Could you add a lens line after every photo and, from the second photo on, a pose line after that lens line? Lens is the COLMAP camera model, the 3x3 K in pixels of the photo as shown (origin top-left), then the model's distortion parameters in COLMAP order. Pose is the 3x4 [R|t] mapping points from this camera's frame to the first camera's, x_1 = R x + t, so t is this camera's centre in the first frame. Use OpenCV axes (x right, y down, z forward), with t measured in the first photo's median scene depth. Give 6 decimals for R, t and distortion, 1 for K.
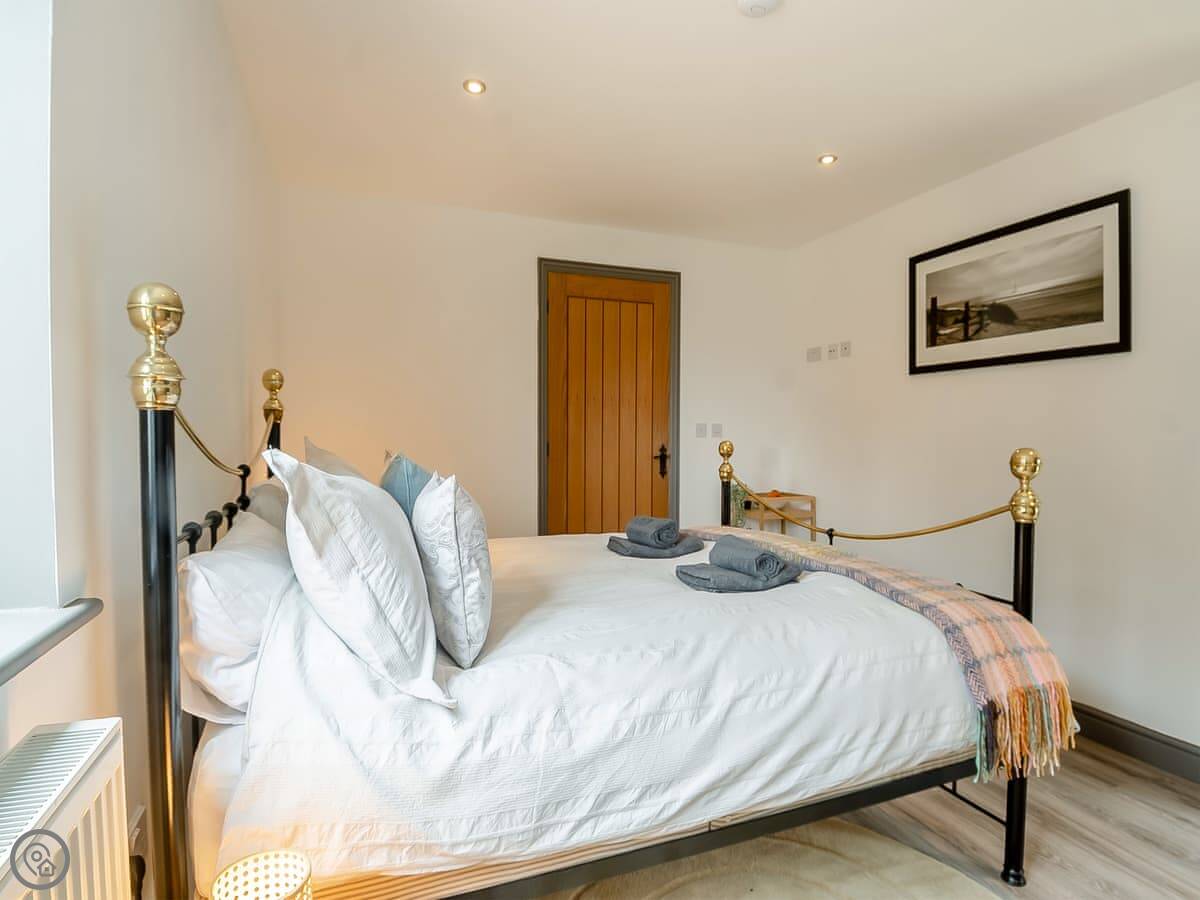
lens RADIAL K [[629.0, 0, 591.8], [0, 629.0, 451.6], [0, 0, 1]] dist [0.041103, -0.044418]
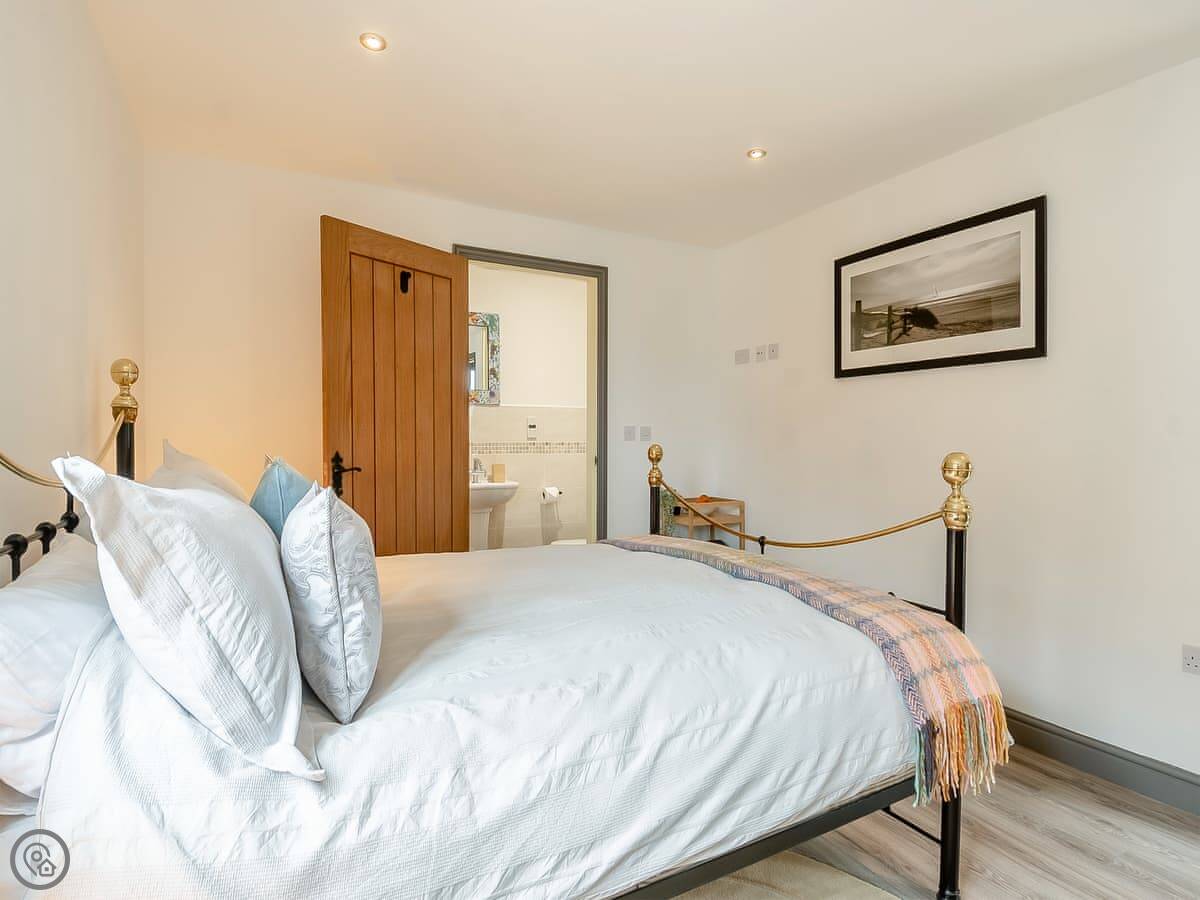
lens RADIAL K [[641.8, 0, 606.1], [0, 641.8, 451.5], [0, 0, 1]] dist [0.041019, -0.050569]
pose [[0.990970, -0.000946, 0.134080, 0.021124], [0.001646, 0.999986, -0.005109, -0.003469], [-0.134073, 0.005284, 0.990957, 0.103760]]
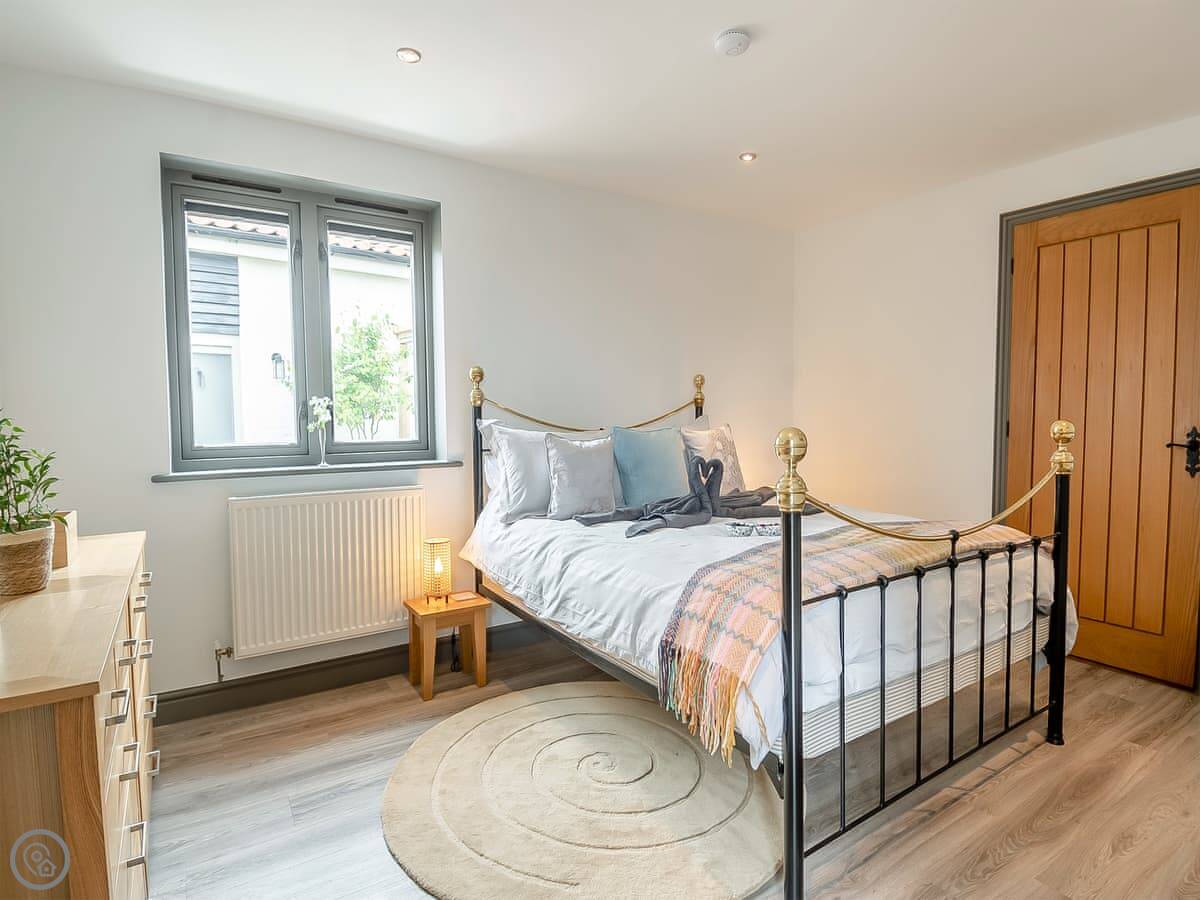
lens RADIAL K [[636.5, 0, 605.6], [0, 636.5, 452.8], [0, 0, 1]] dist [0.038798, -0.045852]
pose [[0.210991, 0.057974, -0.975767, 1.673765], [-0.023343, 0.998254, 0.054262, -0.014791], [0.977209, 0.011328, 0.211976, 0.626256]]
